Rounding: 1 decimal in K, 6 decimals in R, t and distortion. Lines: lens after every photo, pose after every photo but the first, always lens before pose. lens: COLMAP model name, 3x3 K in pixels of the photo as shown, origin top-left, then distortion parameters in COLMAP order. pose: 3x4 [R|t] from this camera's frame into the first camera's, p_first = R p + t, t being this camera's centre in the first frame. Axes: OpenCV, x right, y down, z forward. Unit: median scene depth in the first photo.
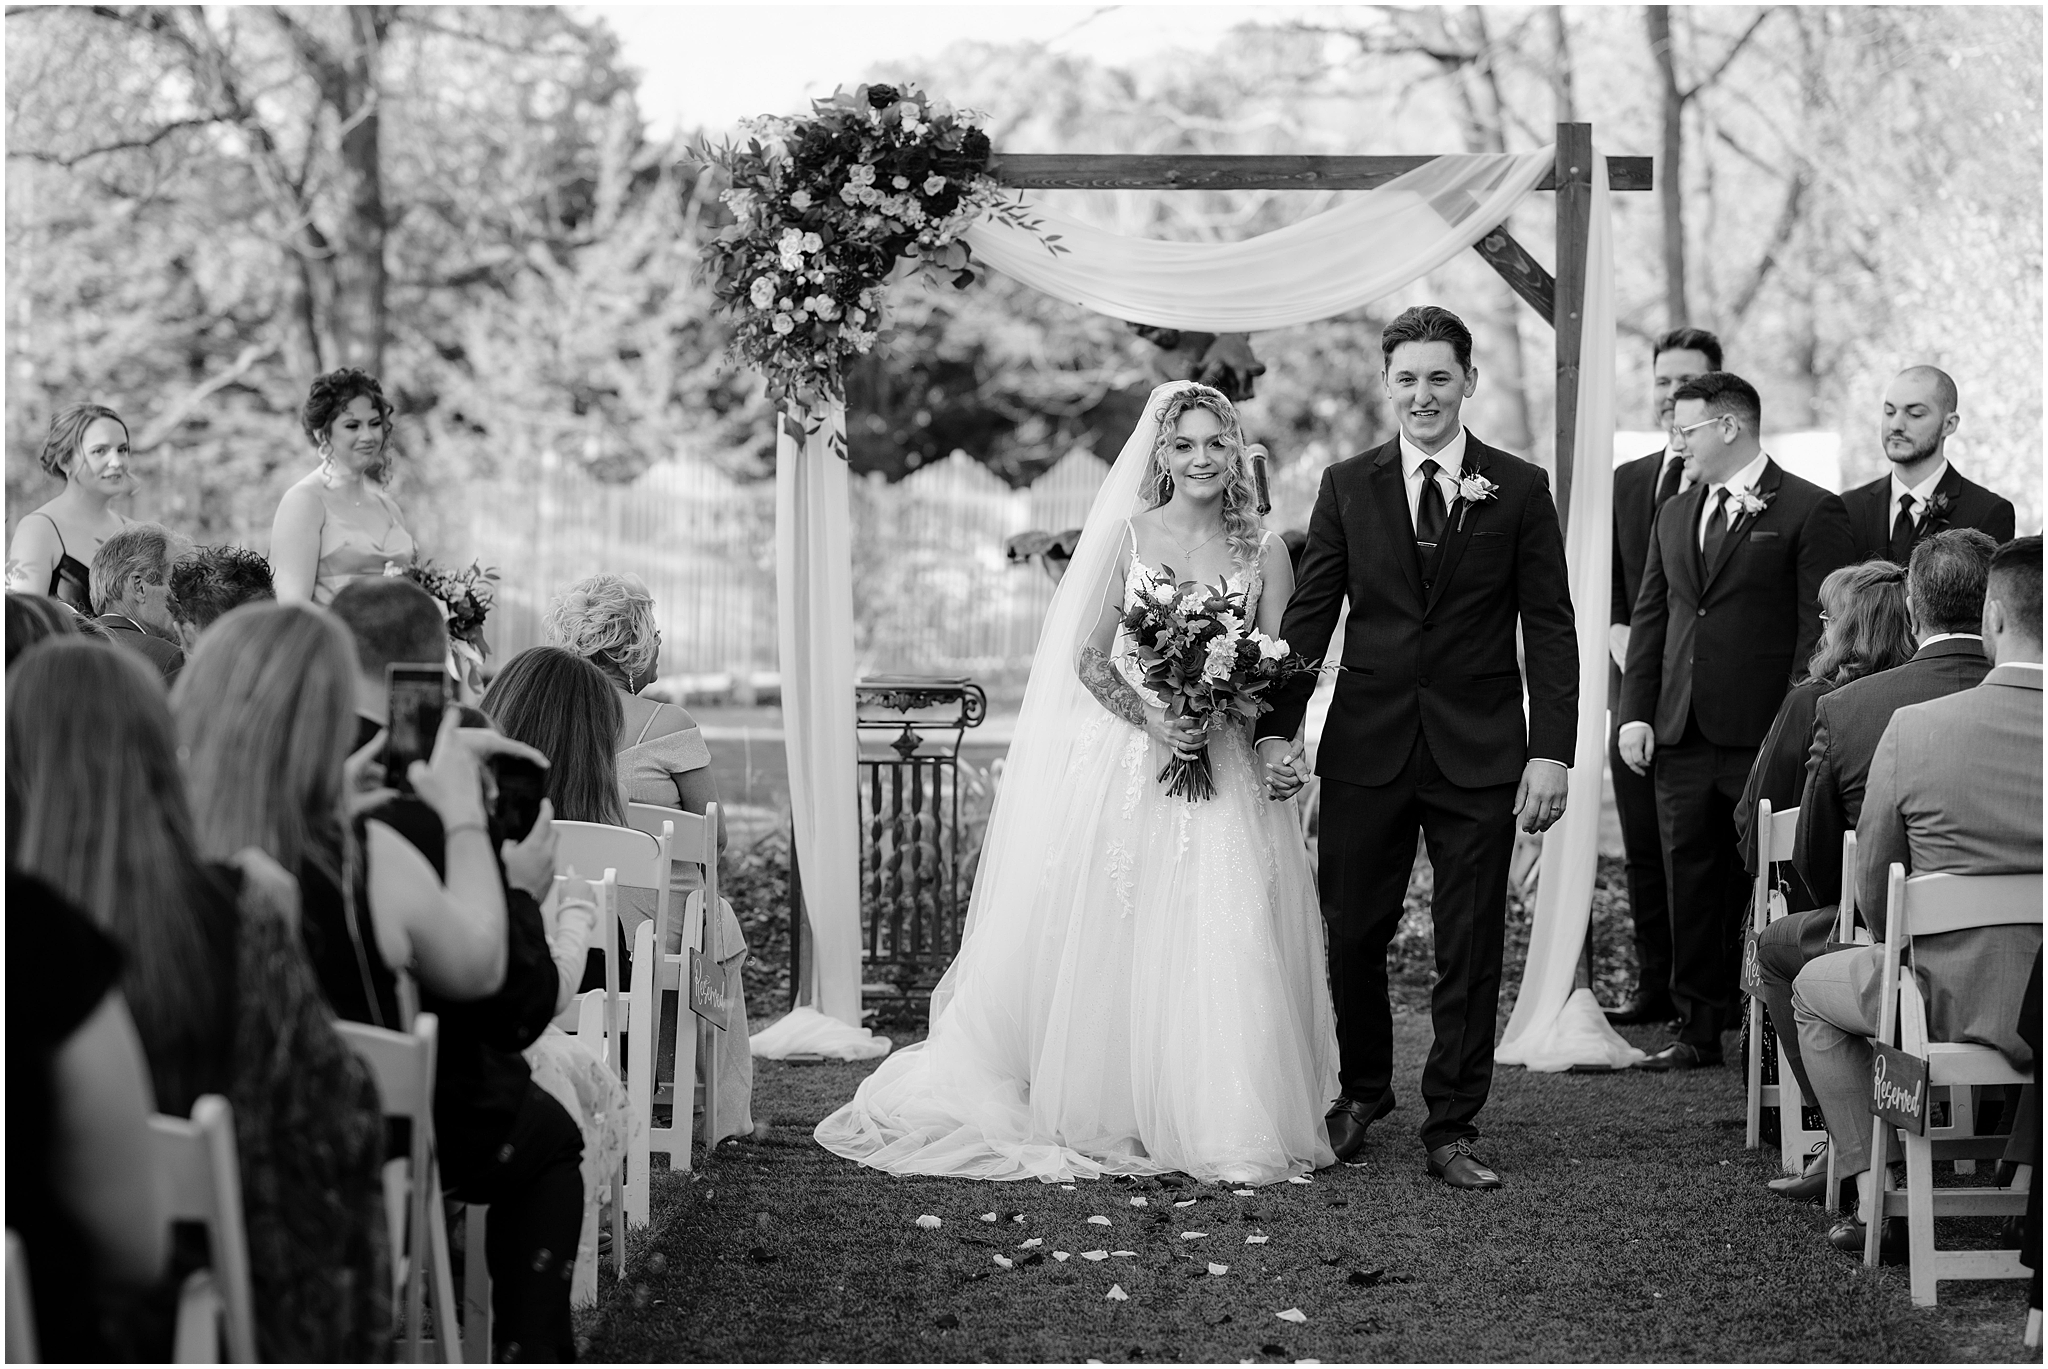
lens RADIAL K [[5049.4, 0, 1024.0], [0, 5049.4, 684.5], [0, 0, 1]] dist [0.069798, 0.442583]
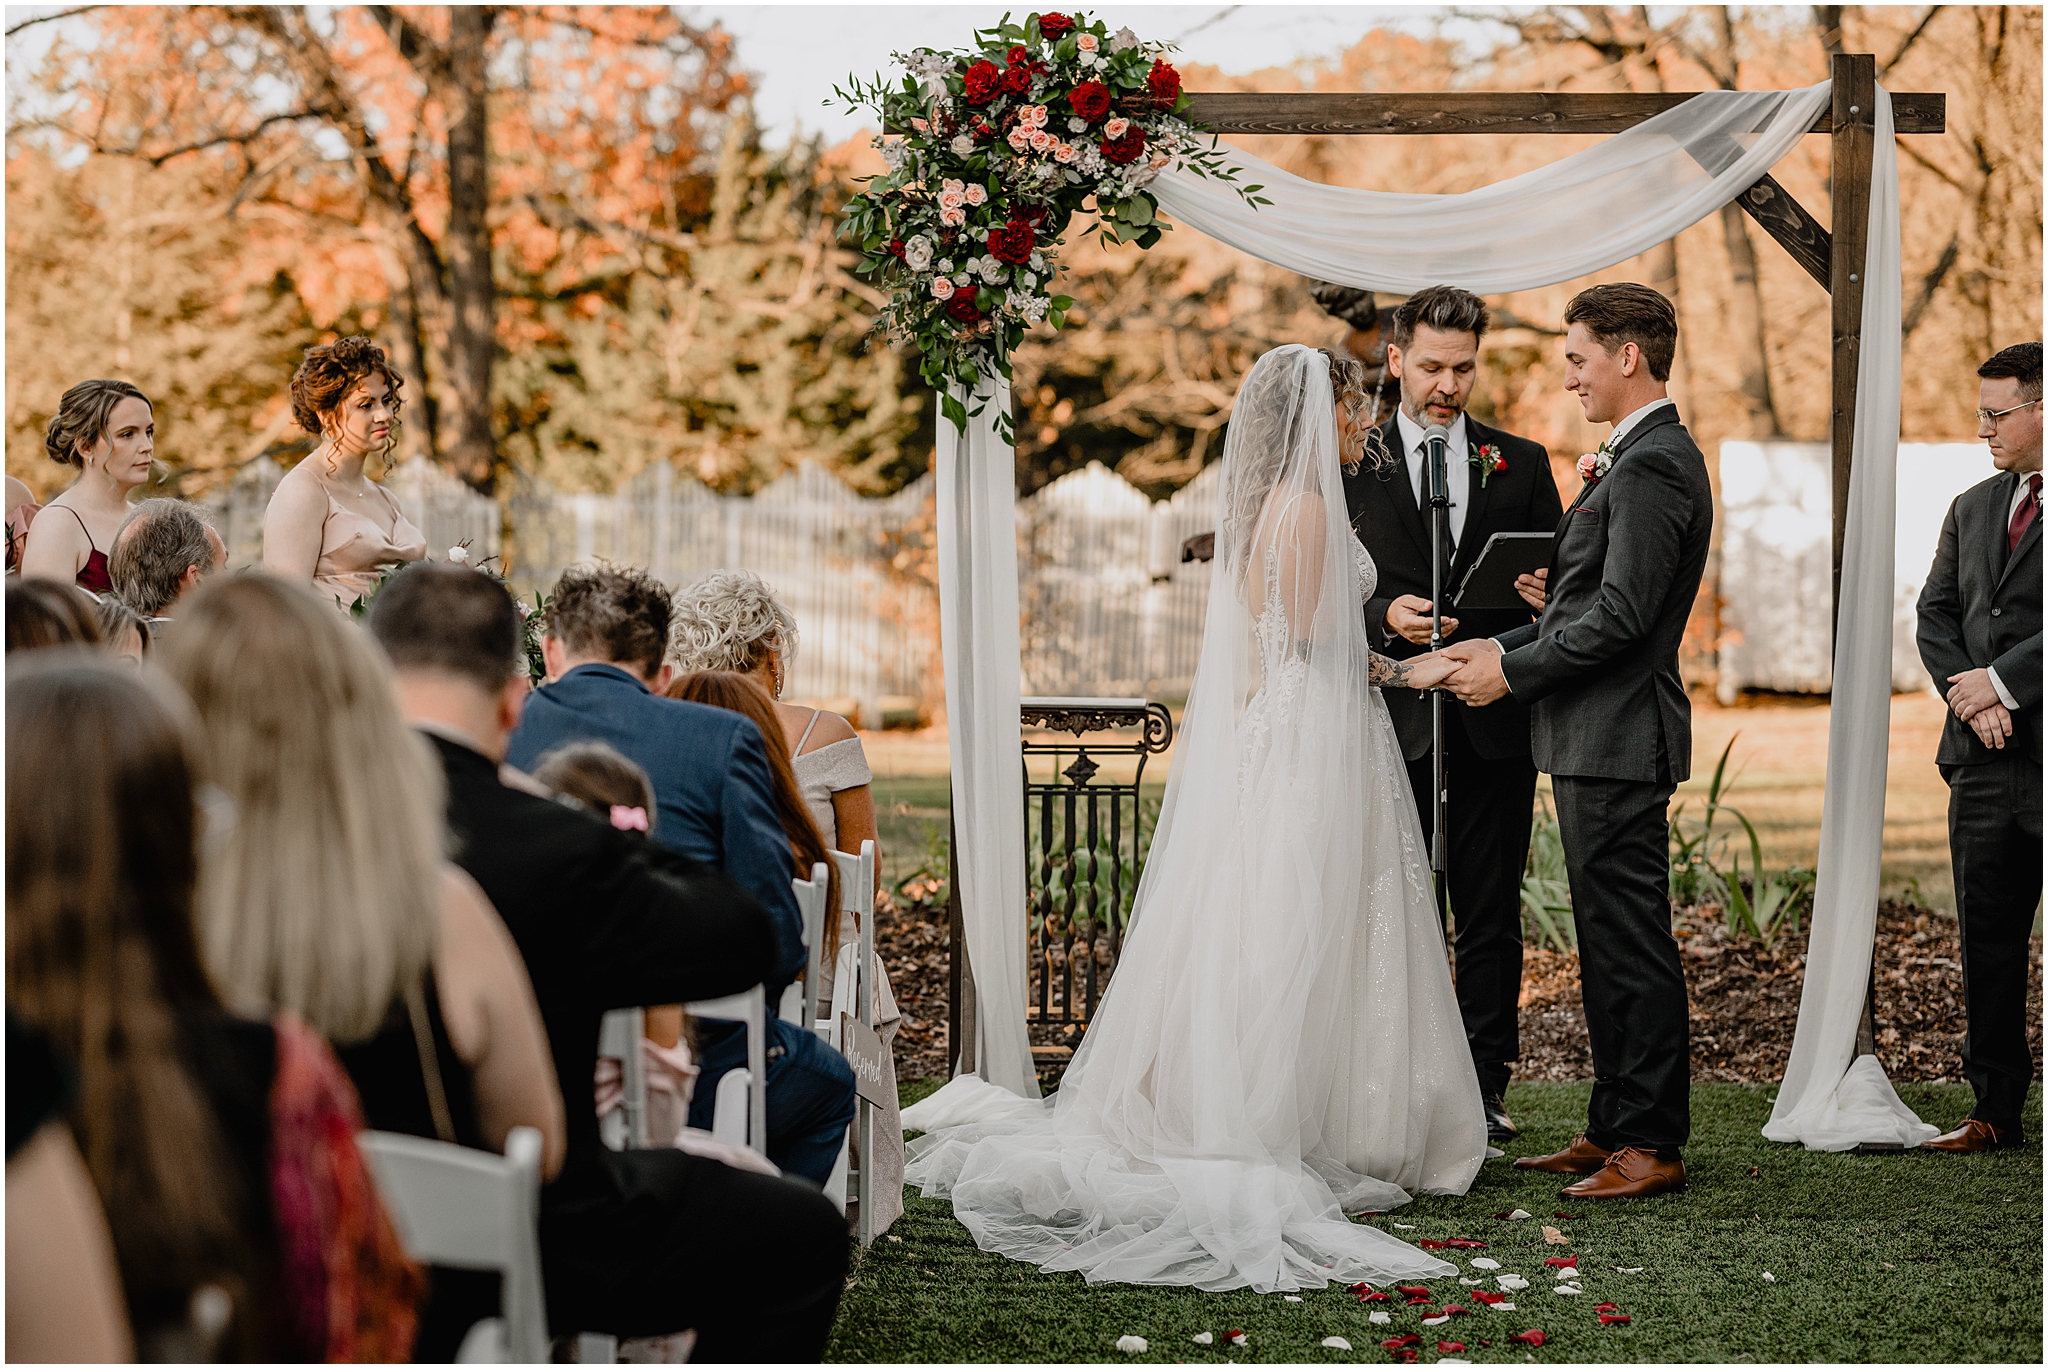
lens RADIAL K [[5049.4, 0, 1024.0], [0, 5049.4, 684.5], [0, 0, 1]] dist [0.069798, 0.442583]
pose [[0.999762, -0.000469, -0.021833, -0.014165], [0.000350, 0.999985, -0.005431, 0.001513], [0.021835, 0.005422, 0.999747, 0.126942]]
